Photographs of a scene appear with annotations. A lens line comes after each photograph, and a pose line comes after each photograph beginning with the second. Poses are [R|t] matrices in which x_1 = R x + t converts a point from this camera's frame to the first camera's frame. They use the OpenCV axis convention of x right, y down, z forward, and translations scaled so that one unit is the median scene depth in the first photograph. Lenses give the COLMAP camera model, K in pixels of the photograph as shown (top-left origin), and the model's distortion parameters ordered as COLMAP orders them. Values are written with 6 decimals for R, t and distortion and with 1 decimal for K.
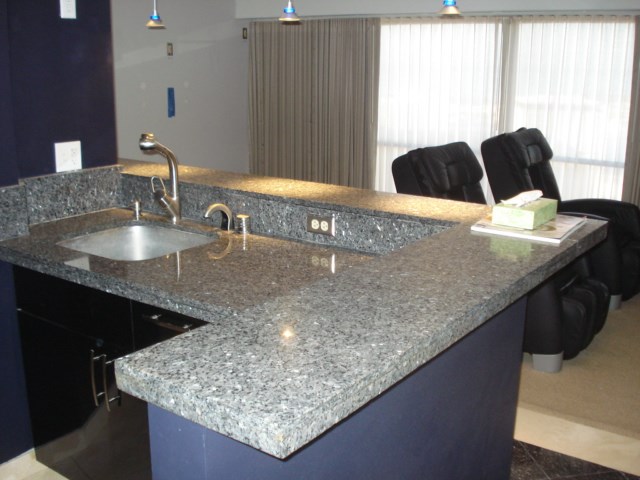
lens RADIAL K [[744.1, 0, 320.1], [0, 744.1, 238.9], [0, 0, 1]] dist [-0.100687, 0.000000]
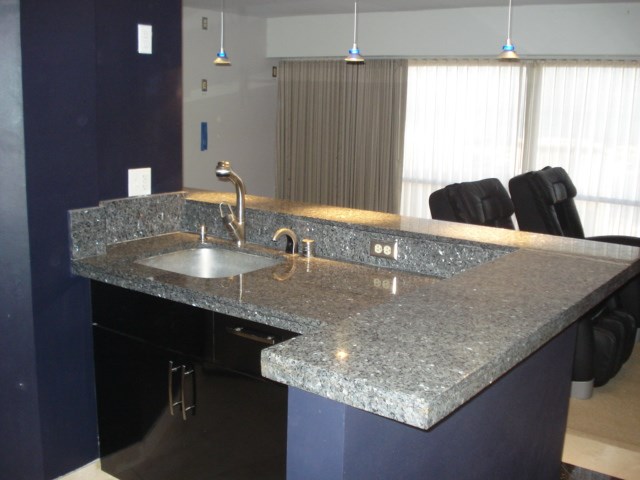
lens RADIAL K [[744.1, 0, 319.4], [0, 744.1, 241.1], [0, 0, 1]] dist [-0.100687, 0.000000]
pose [[0.999819, 0.018552, -0.004186, -0.082501], [-0.018733, 0.998642, -0.048623, 0.021880], [0.003278, 0.048693, 0.998808, -0.070117]]
